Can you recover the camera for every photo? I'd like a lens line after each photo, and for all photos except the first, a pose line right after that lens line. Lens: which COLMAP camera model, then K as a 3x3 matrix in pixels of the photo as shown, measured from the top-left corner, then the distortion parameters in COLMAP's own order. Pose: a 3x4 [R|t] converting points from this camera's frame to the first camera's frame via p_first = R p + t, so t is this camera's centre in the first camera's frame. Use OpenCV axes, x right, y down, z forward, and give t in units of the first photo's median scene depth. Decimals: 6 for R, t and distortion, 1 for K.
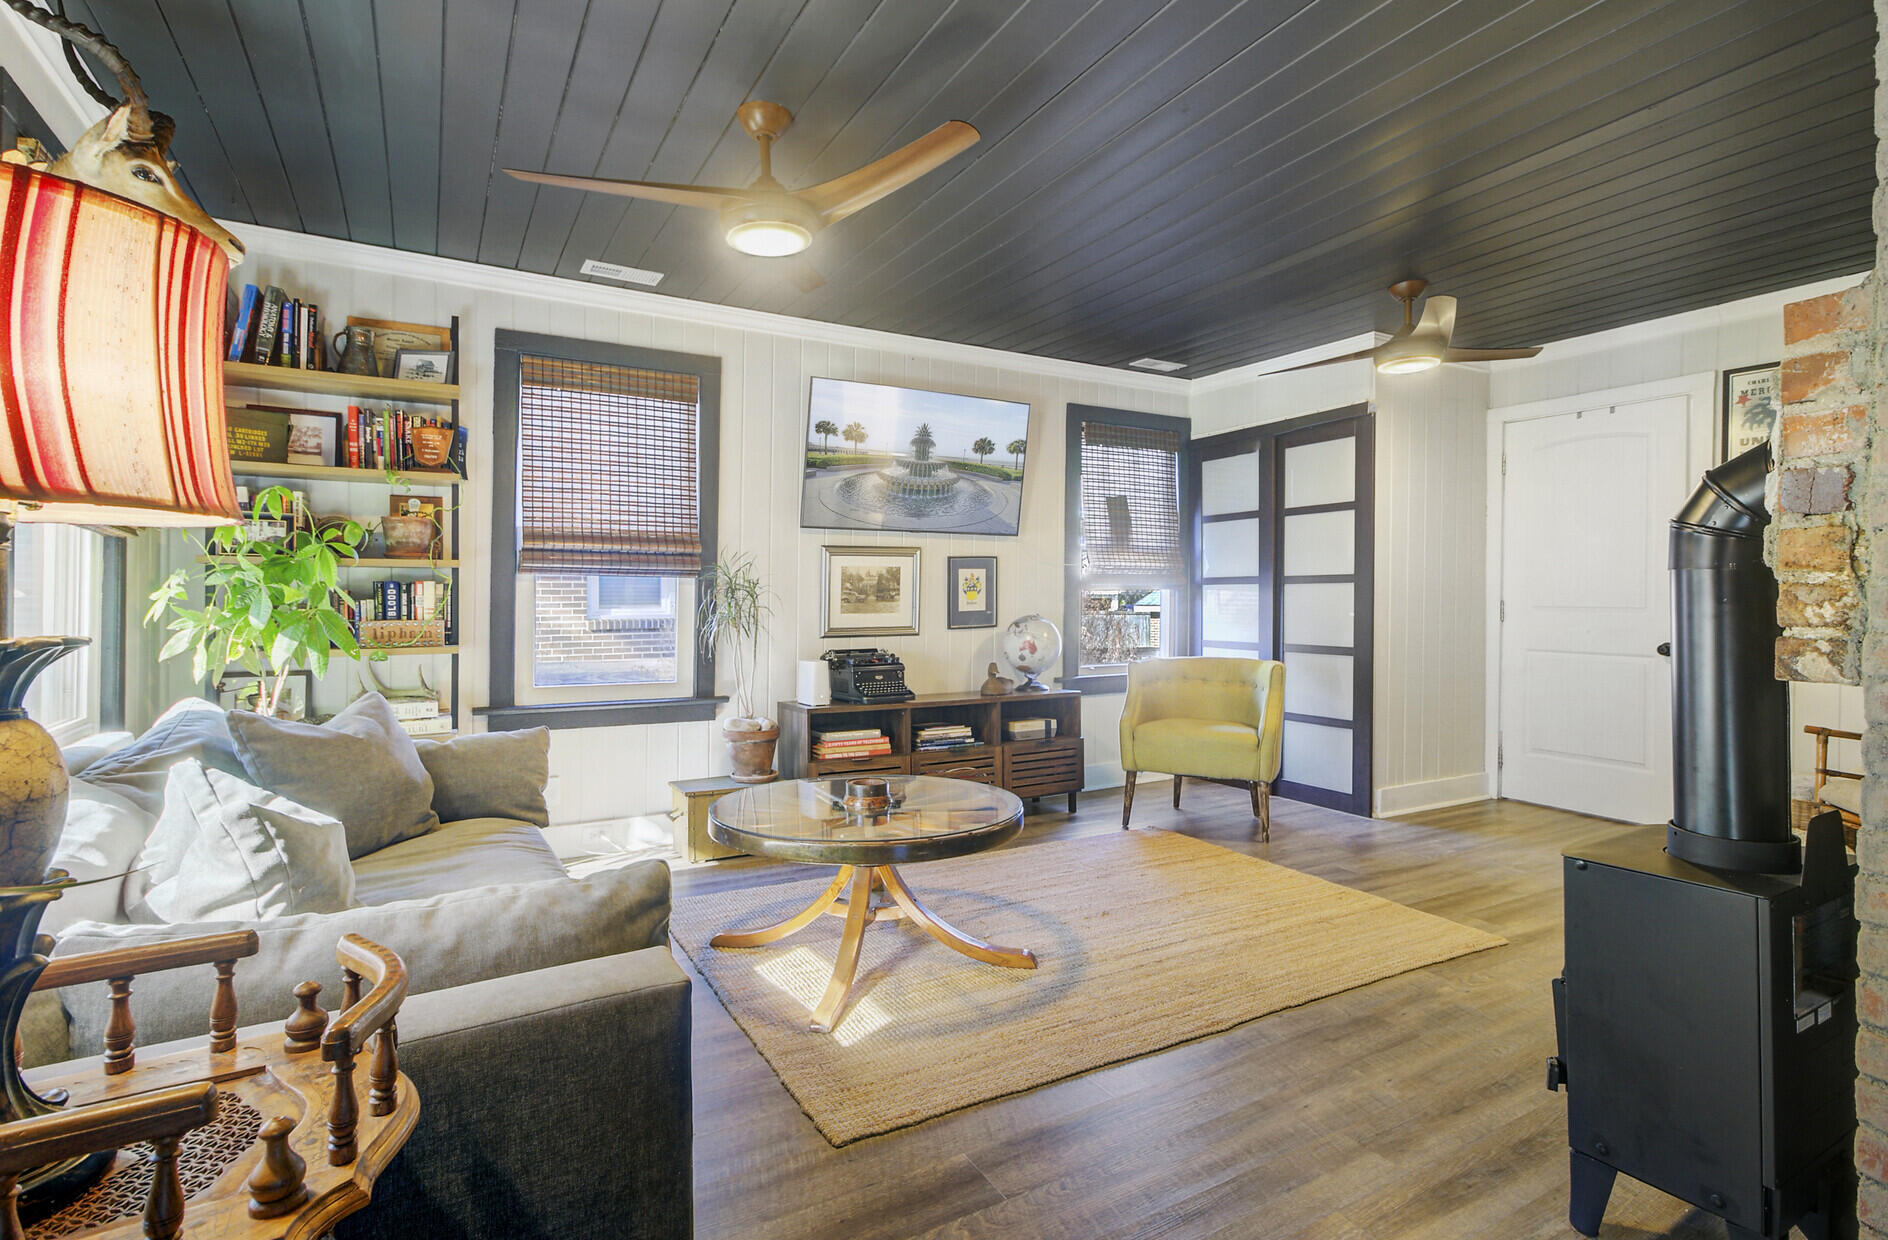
lens RADIAL K [[907.6, 0, 912.4], [0, 907.6, 593.6], [0, 0, 1]] dist [-0.000228, 0.000129]
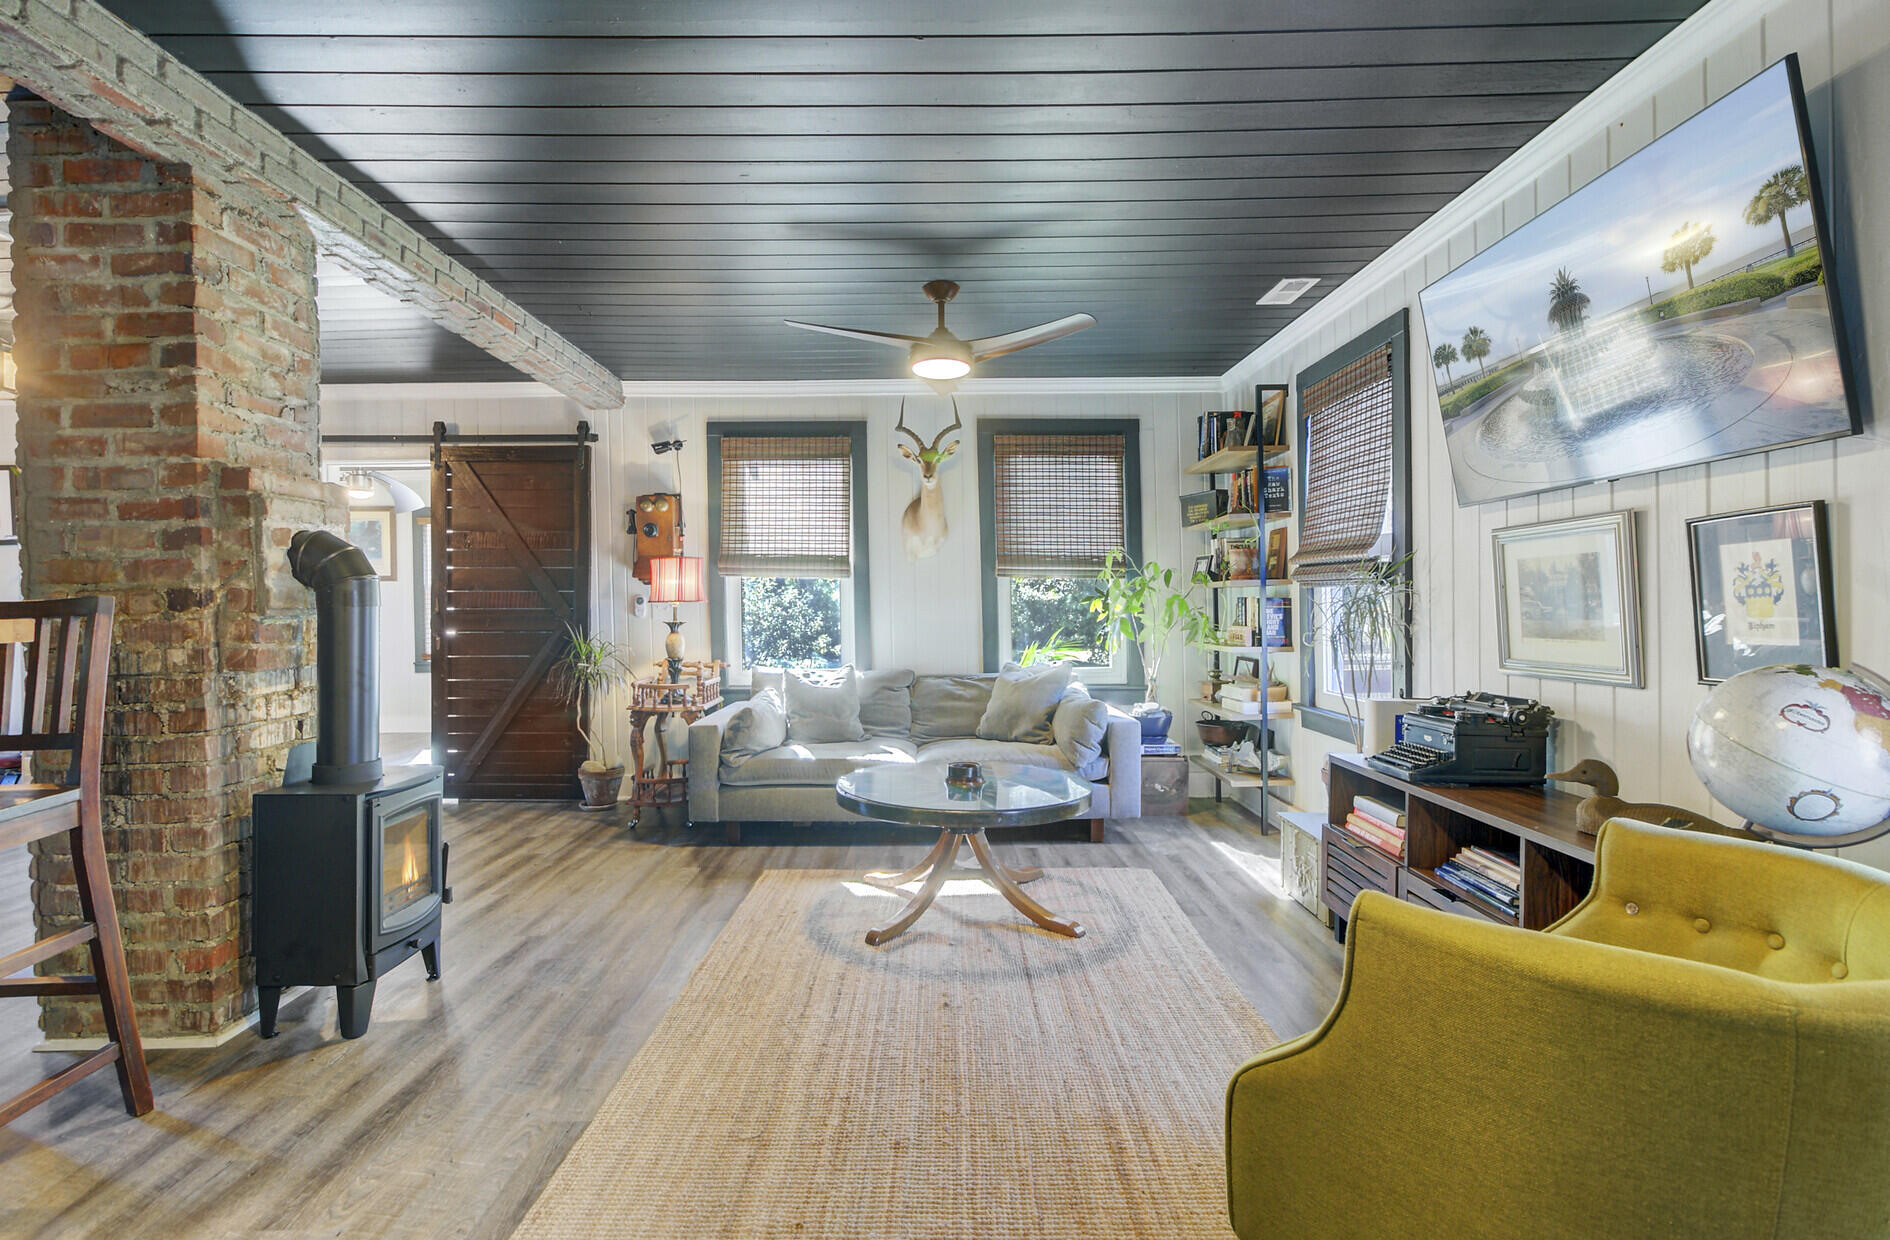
lens RADIAL K [[870.9, 0, 936.8], [0, 870.9, 618.1], [0, 0, 1]] dist [-0.009553, 0.002546]
pose [[-0.467069, 0.015511, -0.884085, 0.742942], [0.015791, 0.999833, 0.009200, -0.003181], [0.884080, -0.009663, -0.467236, 1.121282]]
